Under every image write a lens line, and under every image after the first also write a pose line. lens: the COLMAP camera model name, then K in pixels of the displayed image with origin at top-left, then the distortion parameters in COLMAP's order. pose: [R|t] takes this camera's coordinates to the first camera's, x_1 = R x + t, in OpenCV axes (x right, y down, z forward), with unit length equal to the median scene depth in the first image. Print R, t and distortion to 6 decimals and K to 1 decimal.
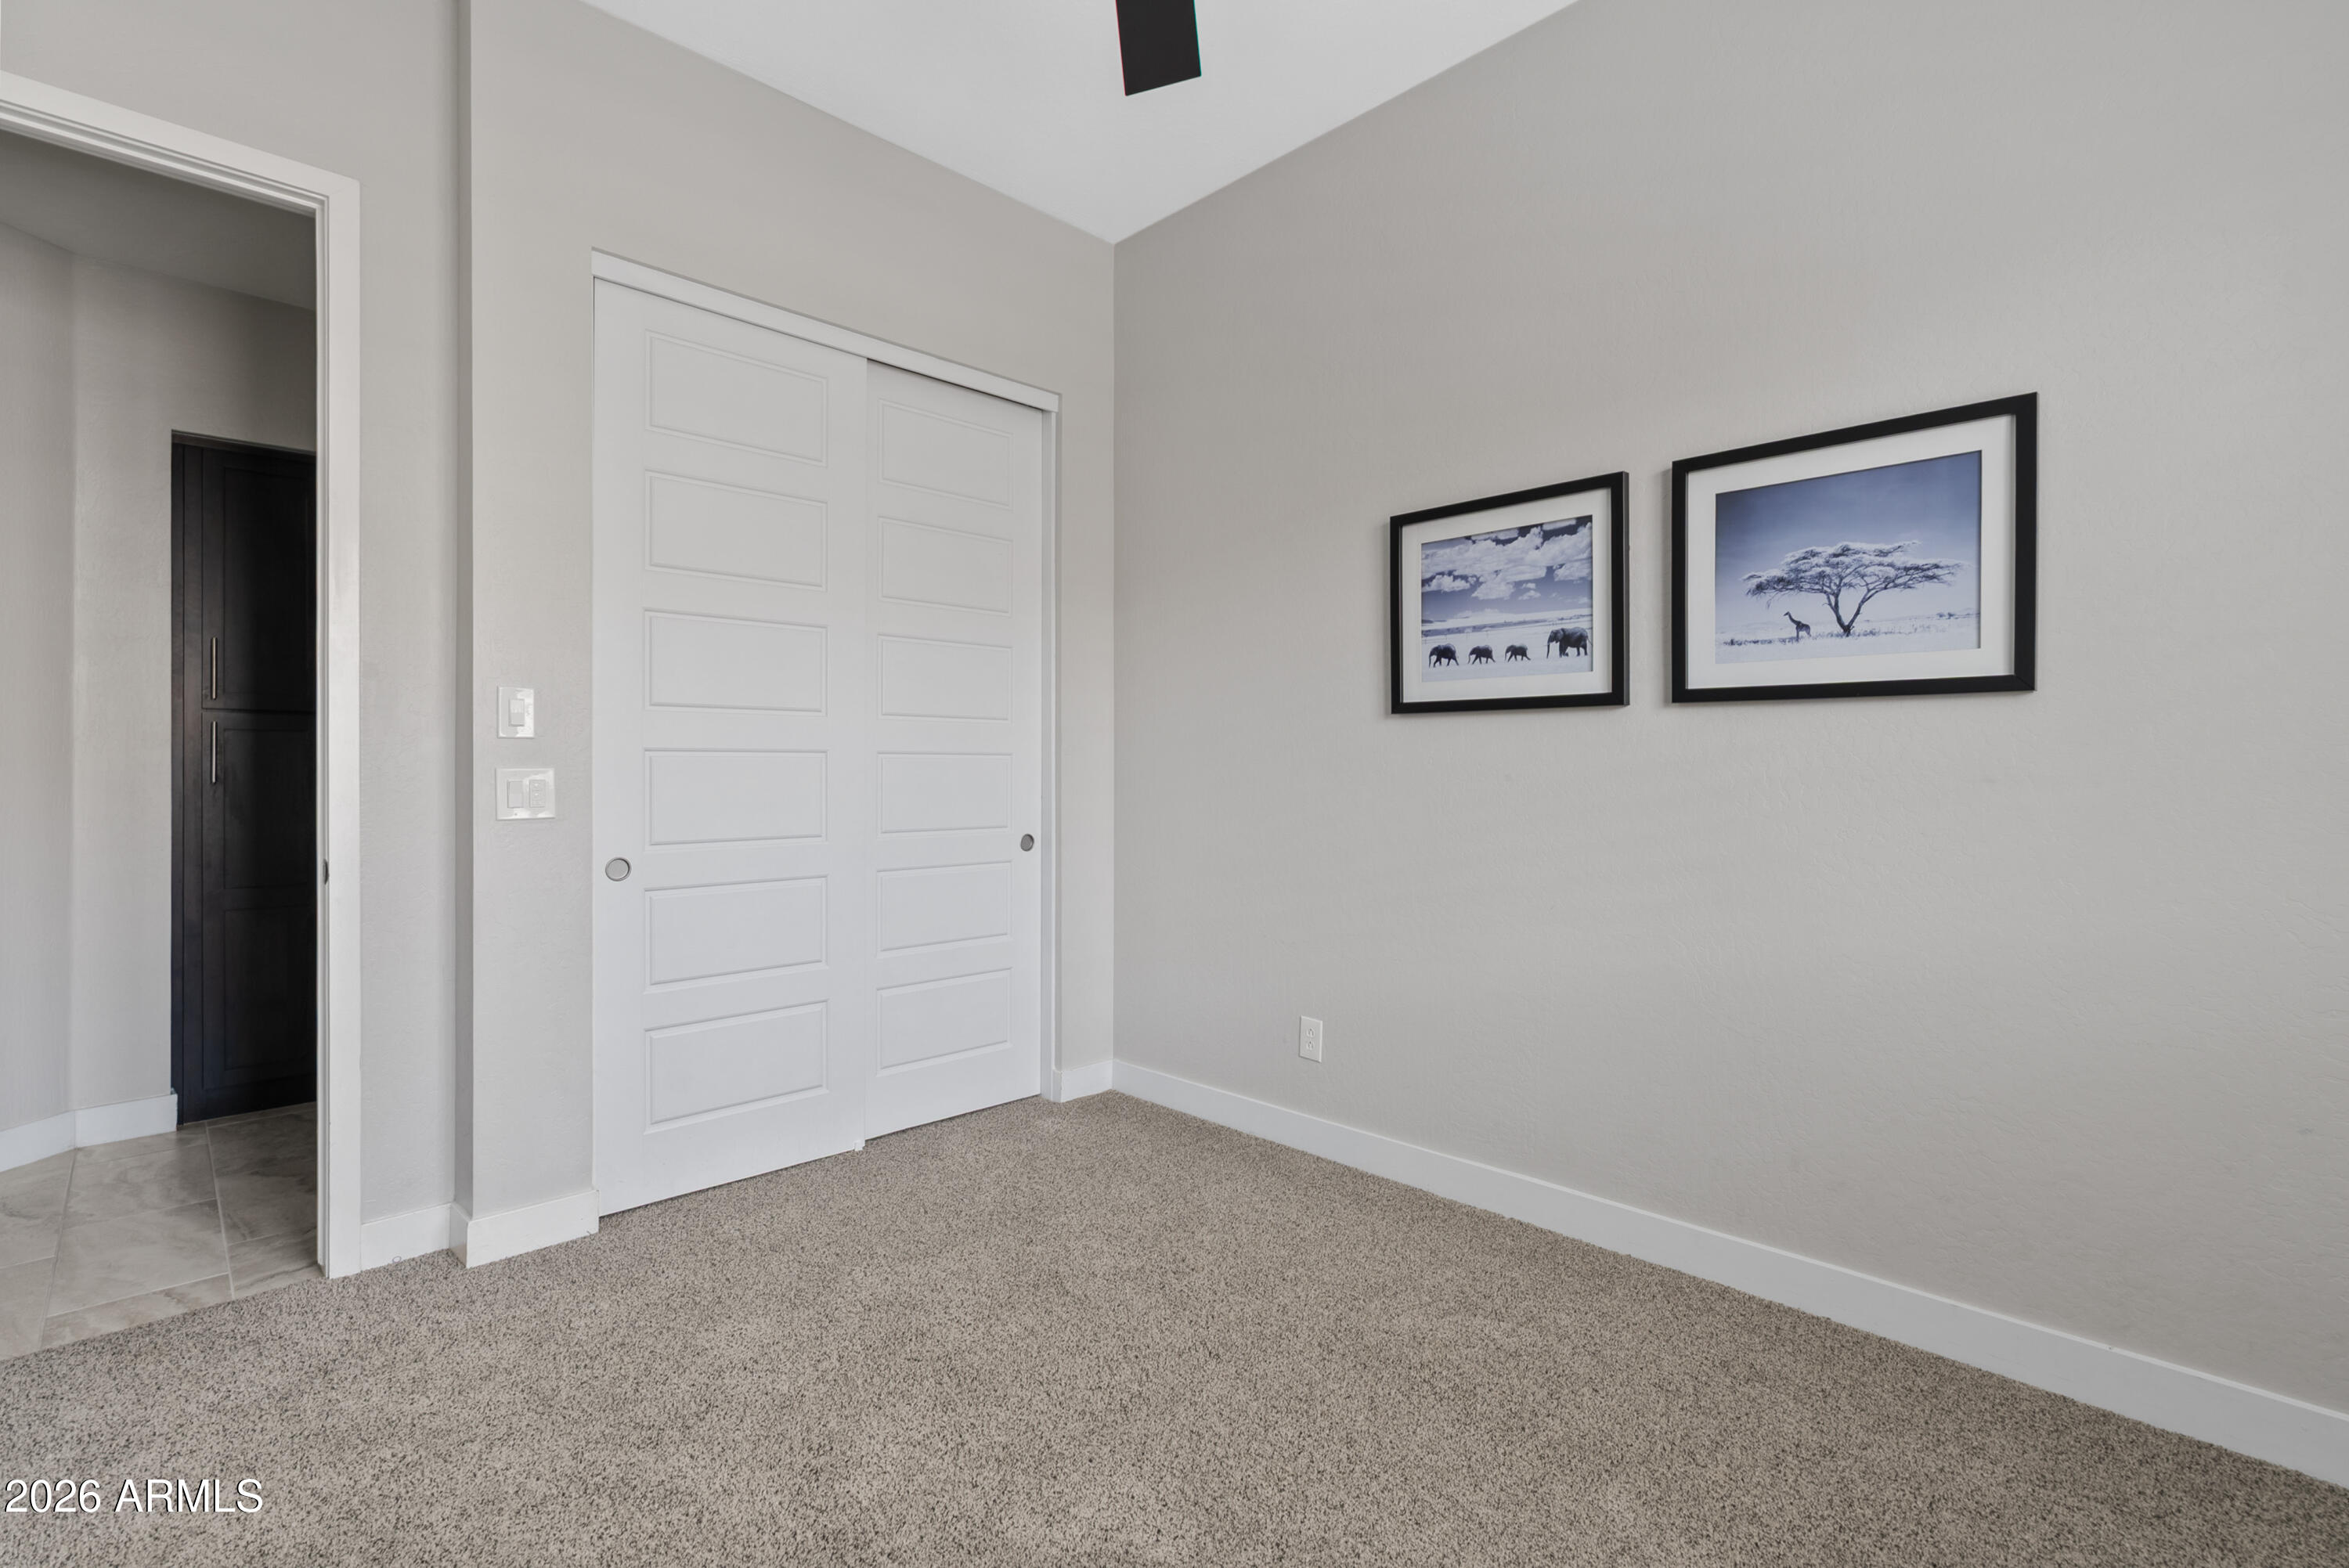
lens RADIAL K [[1068.7, 0, 1175.2], [0, 1068.7, 791.5], [0, 0, 1]] dist [-0.004032, -0.000082]
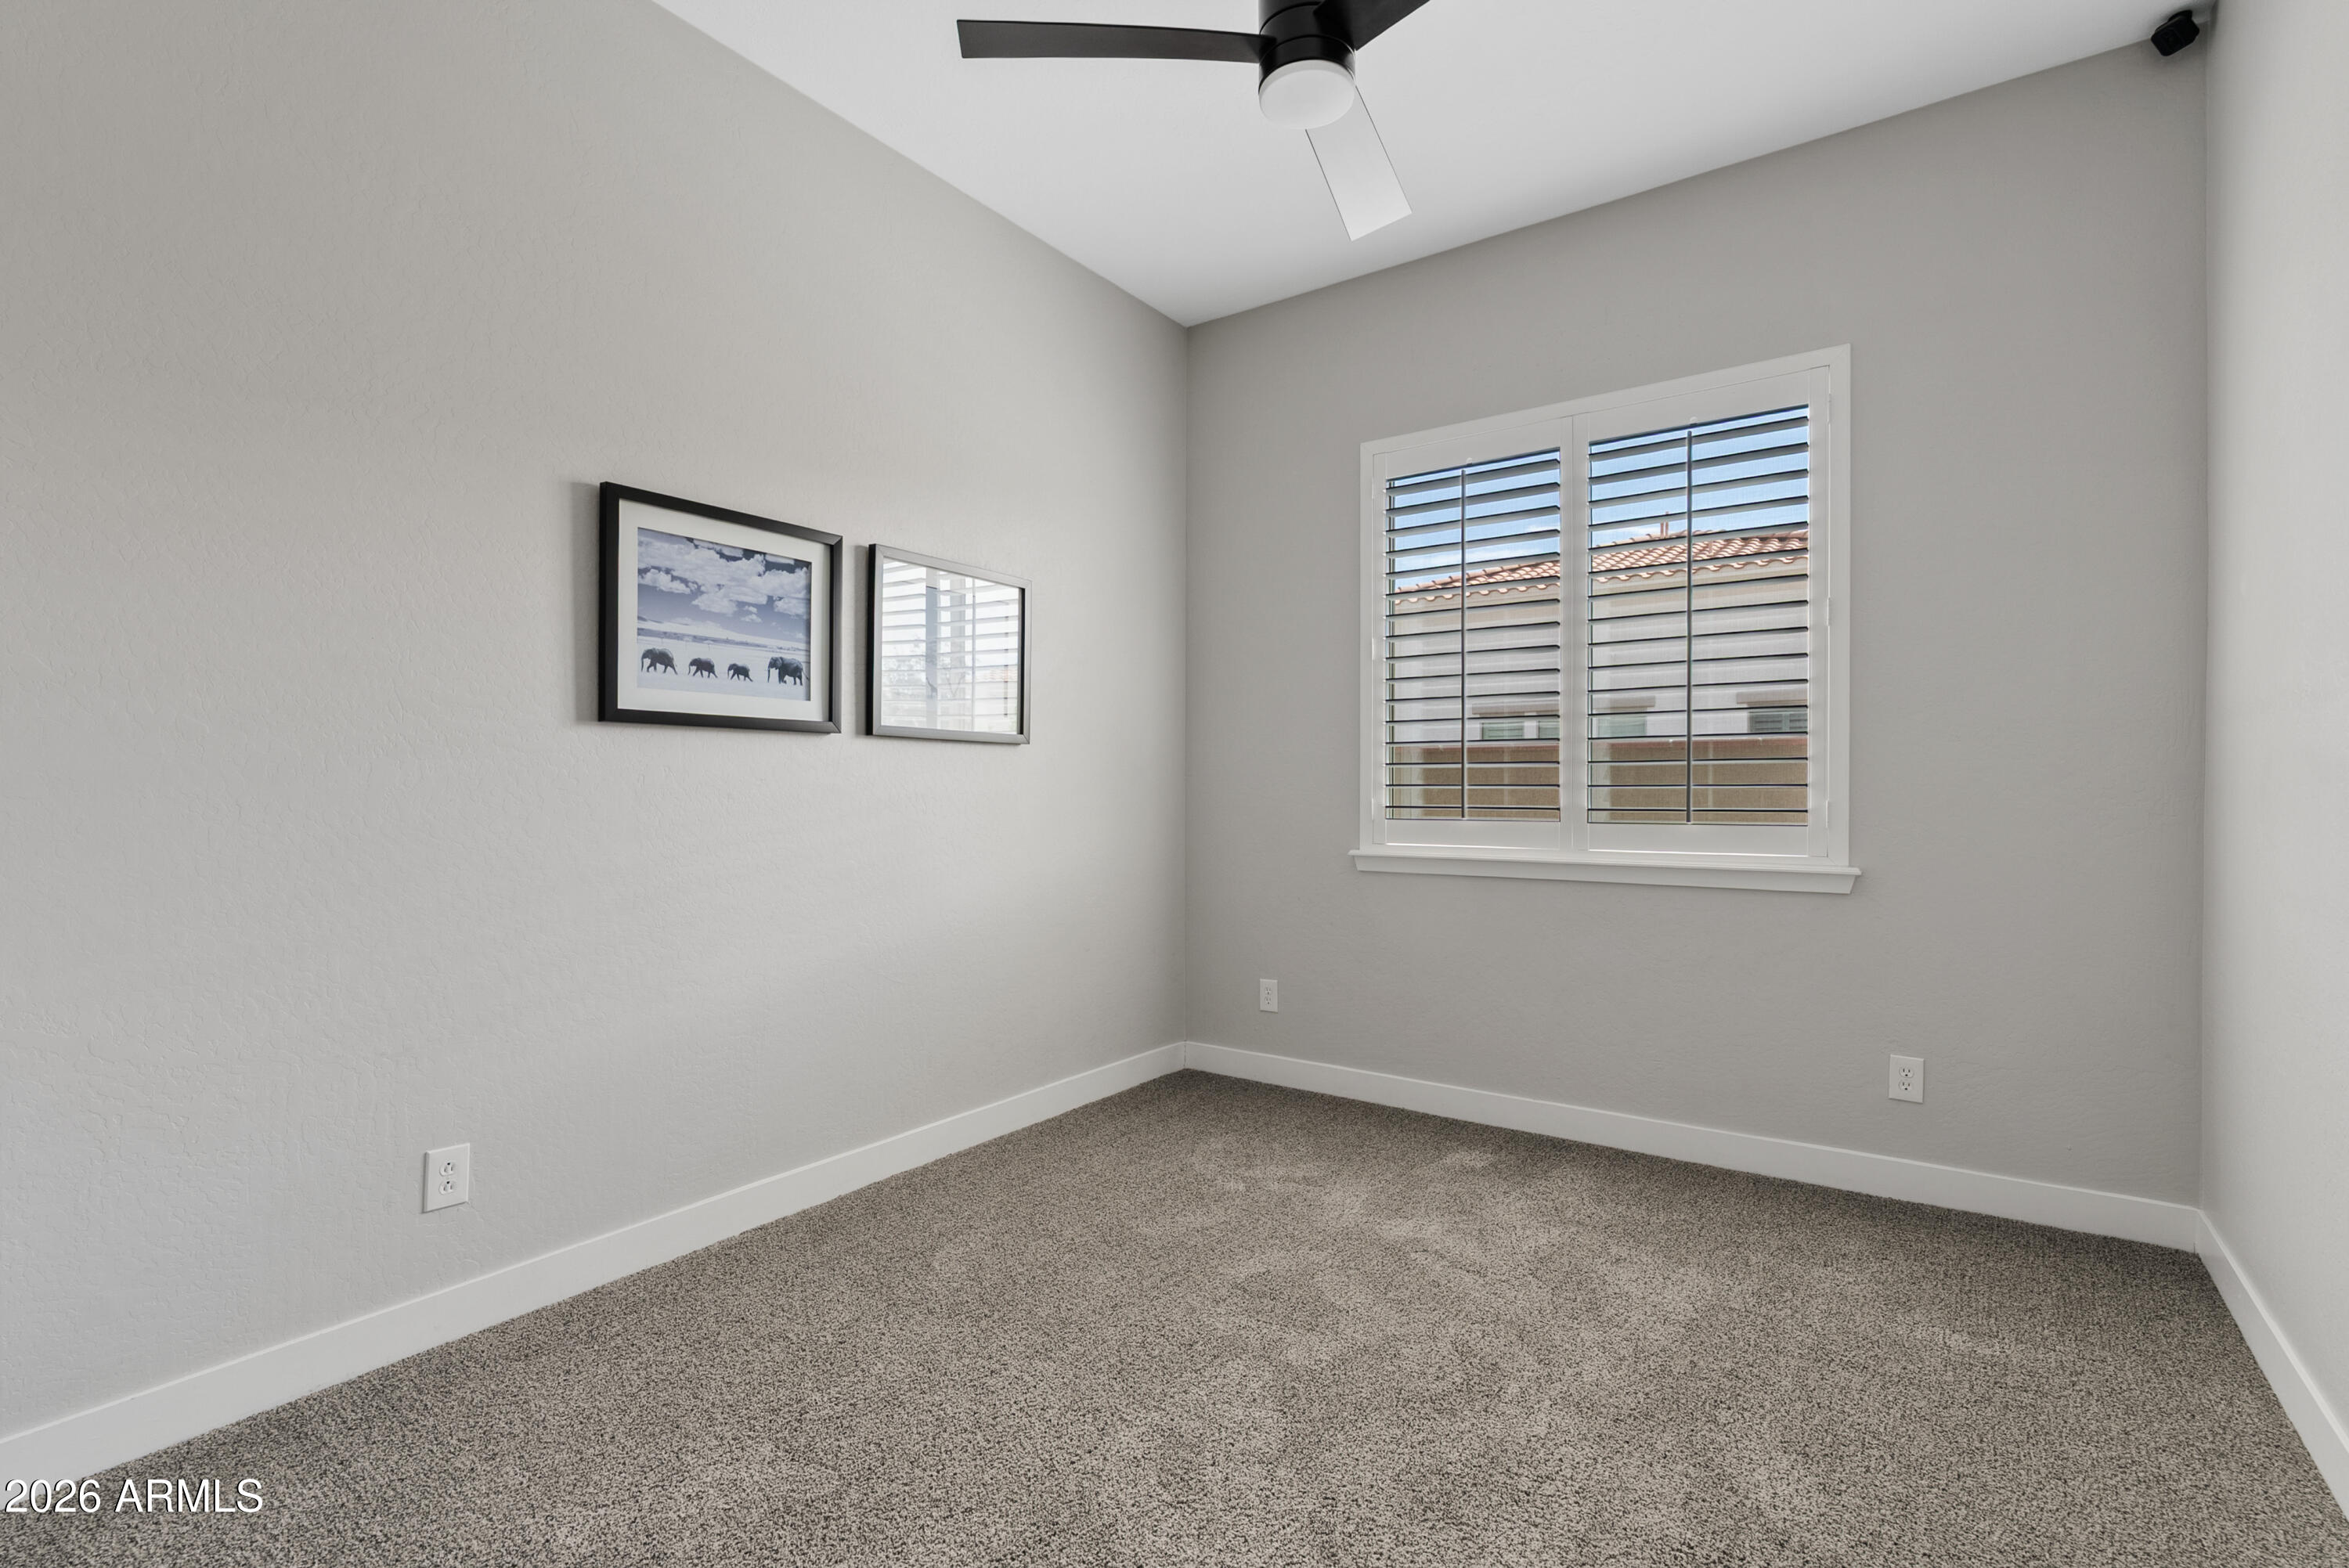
lens RADIAL K [[1068.7, 0, 1175.2], [0, 1068.7, 791.5], [0, 0, 1]] dist [-0.004032, -0.000082]
pose [[-0.170166, -0.017467, 0.985261, -0.741420], [0.005017, 0.999815, 0.018591, -0.033925], [-0.985403, 0.008106, -0.170046, 0.764366]]
